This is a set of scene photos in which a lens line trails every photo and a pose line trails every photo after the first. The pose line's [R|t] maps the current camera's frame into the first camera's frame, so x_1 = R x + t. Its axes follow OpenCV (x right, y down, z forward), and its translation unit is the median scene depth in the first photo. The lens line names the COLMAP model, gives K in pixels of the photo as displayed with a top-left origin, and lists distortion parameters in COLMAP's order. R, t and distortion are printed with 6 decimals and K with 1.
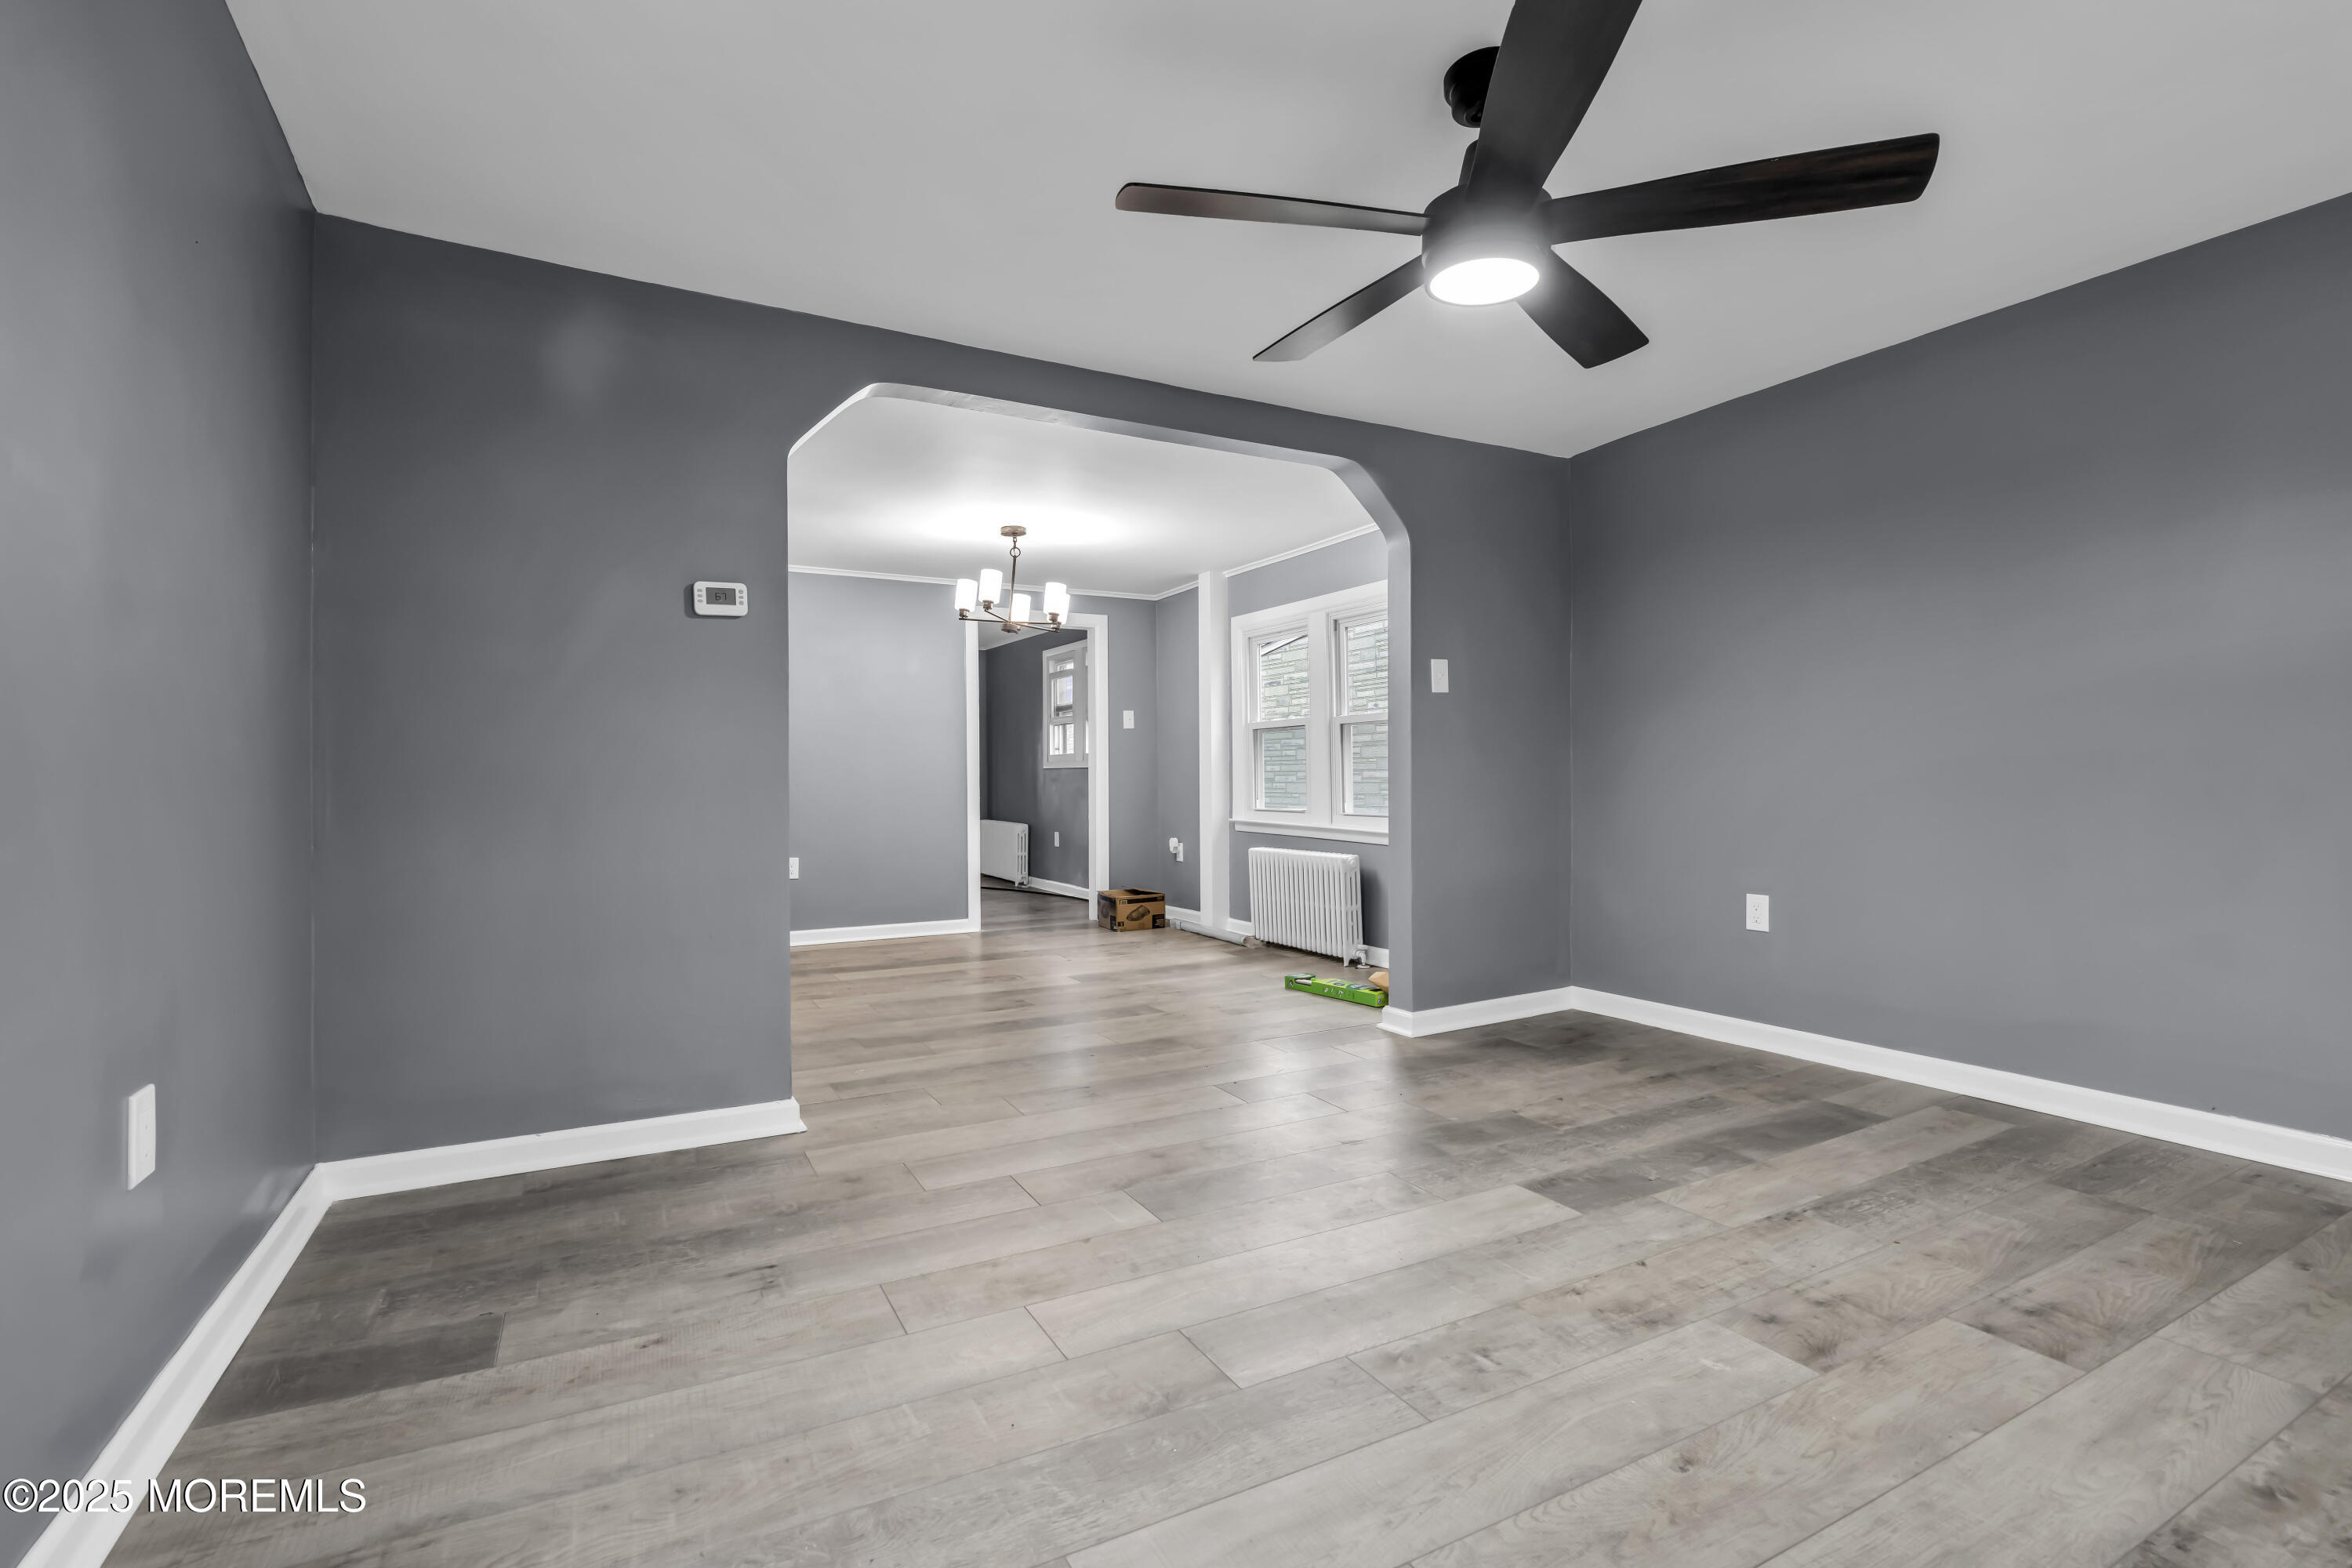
lens RADIAL K [[1063.7, 0, 1169.2], [0, 1063.7, 785.9], [0, 0, 1]] dist [-0.008959, 0.003348]
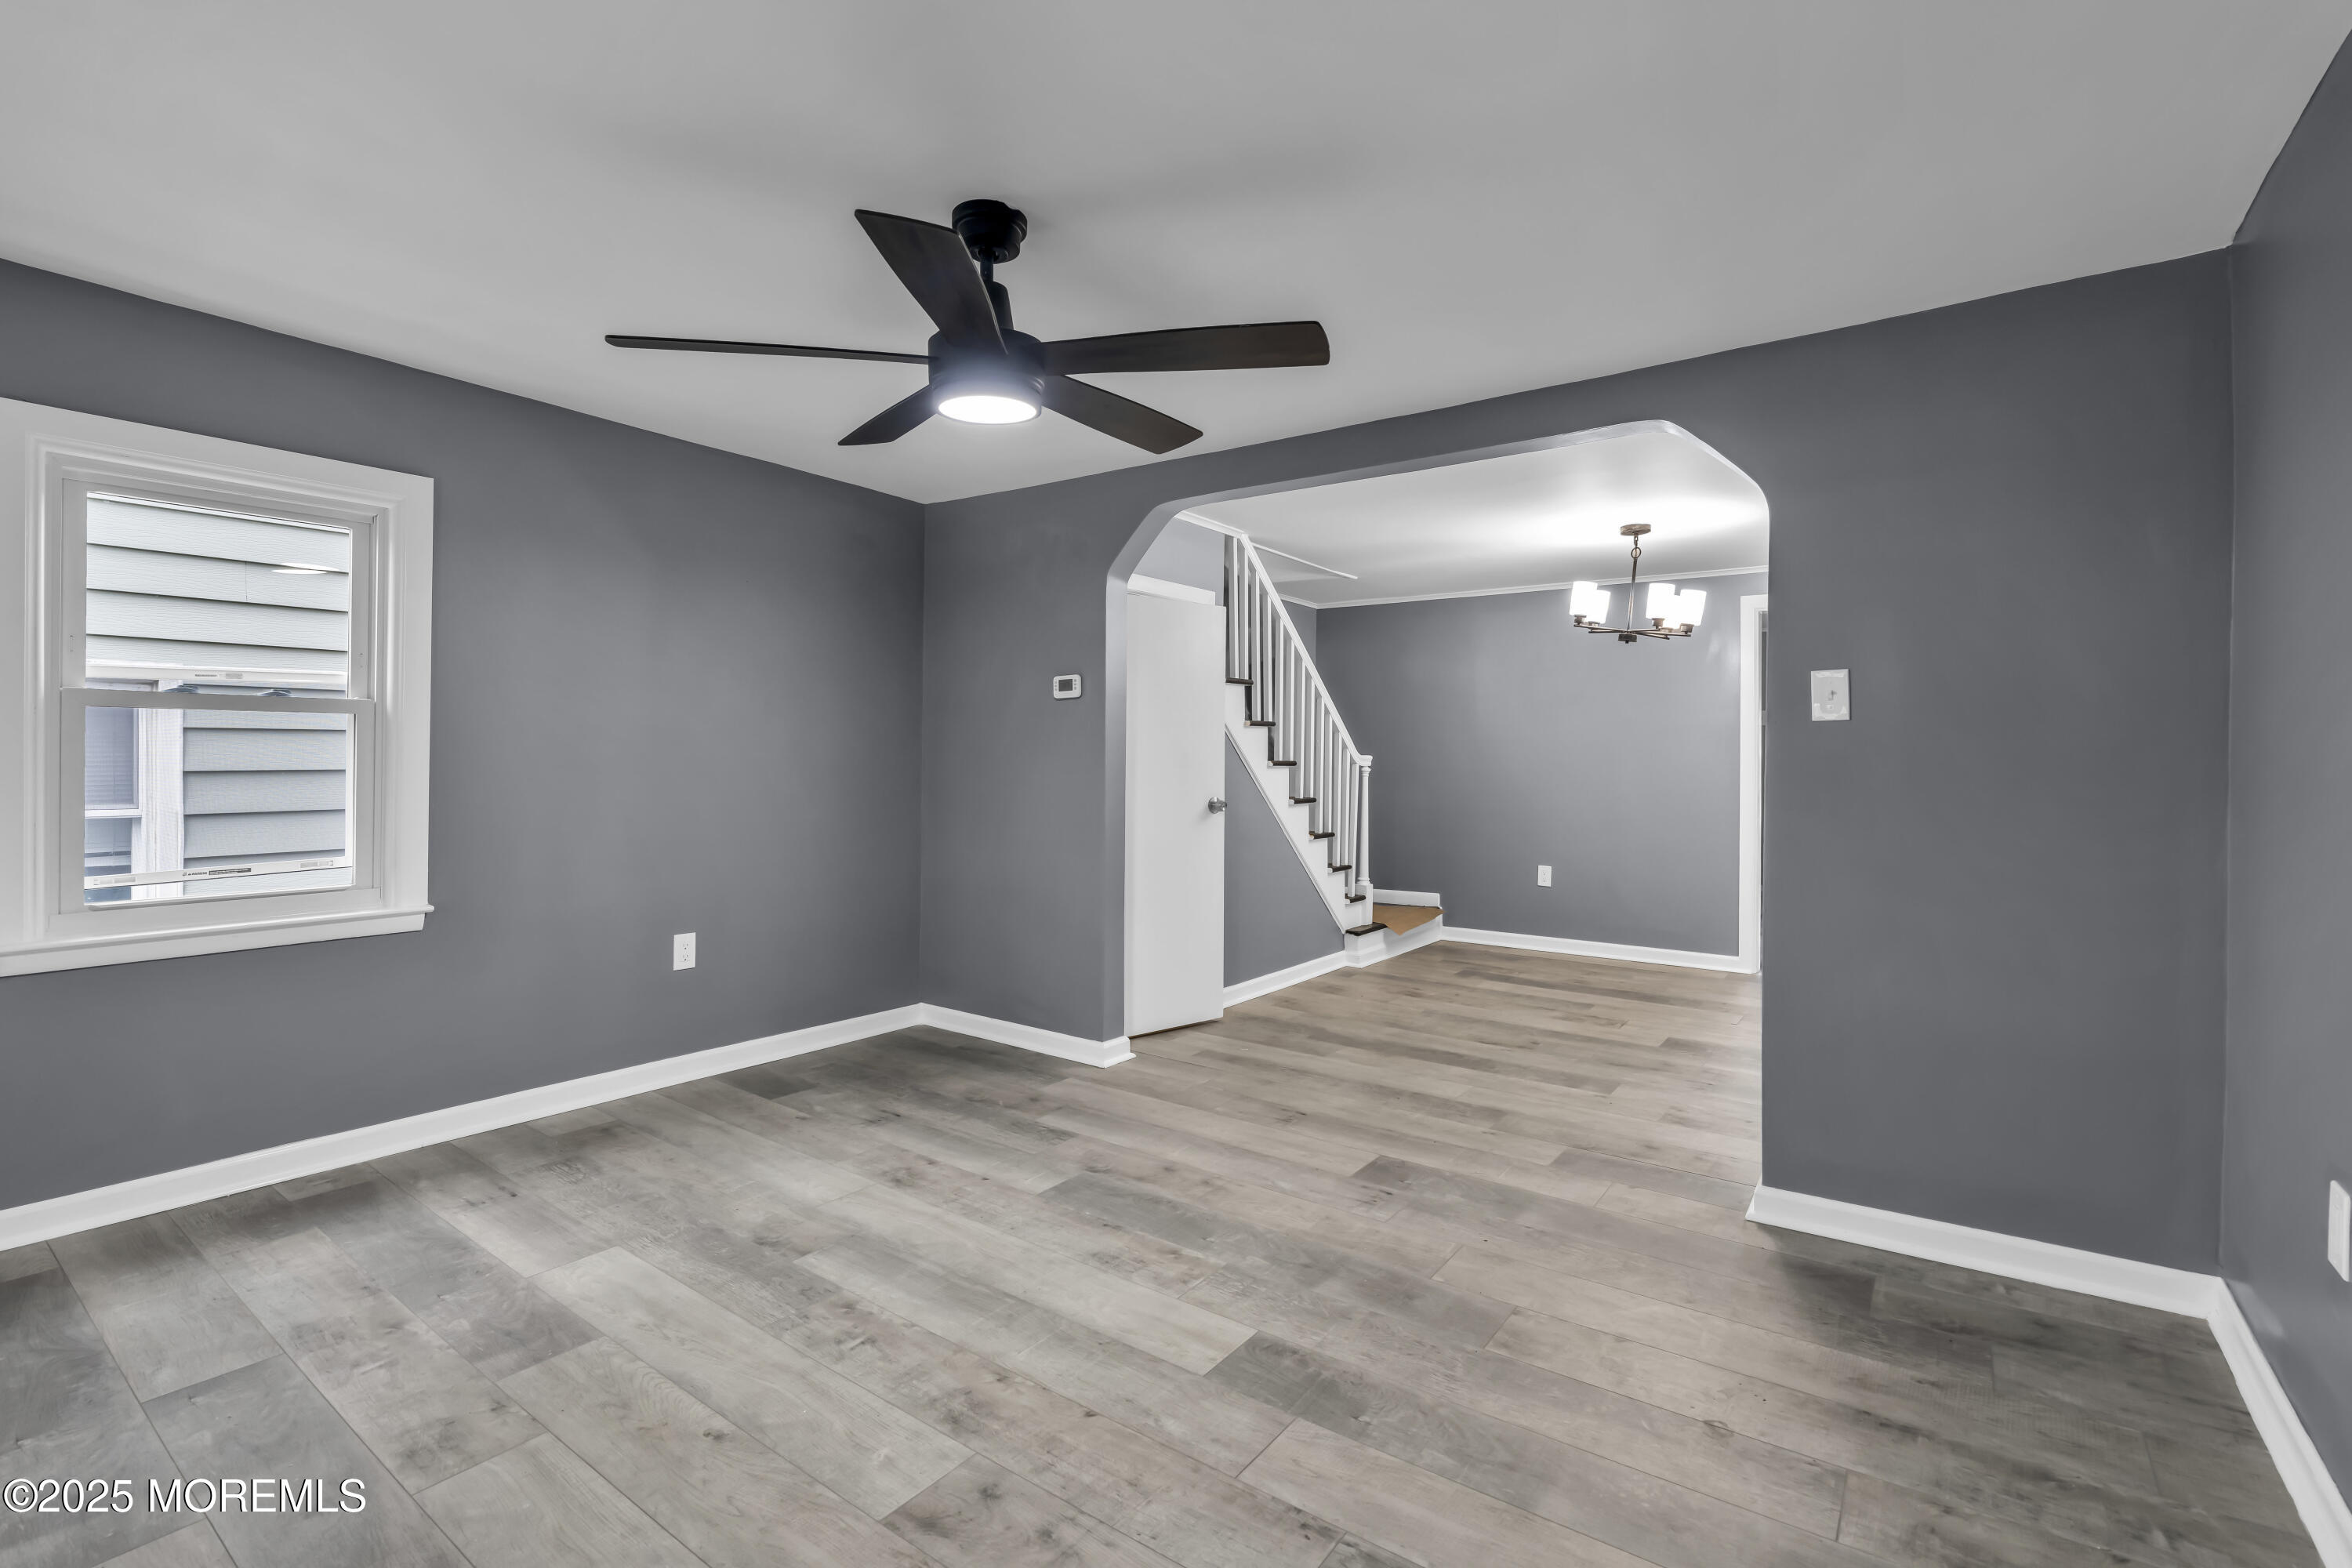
lens RADIAL K [[1063.7, 0, 1161.2], [0, 1063.7, 764.1], [0, 0, 1]] dist [-0.008959, 0.003348]
pose [[0.426289, 0.018066, -0.904407, 1.161208], [-0.014408, 0.999809, 0.013180, -0.109854], [0.904472, 0.007413, 0.426468, 0.597321]]
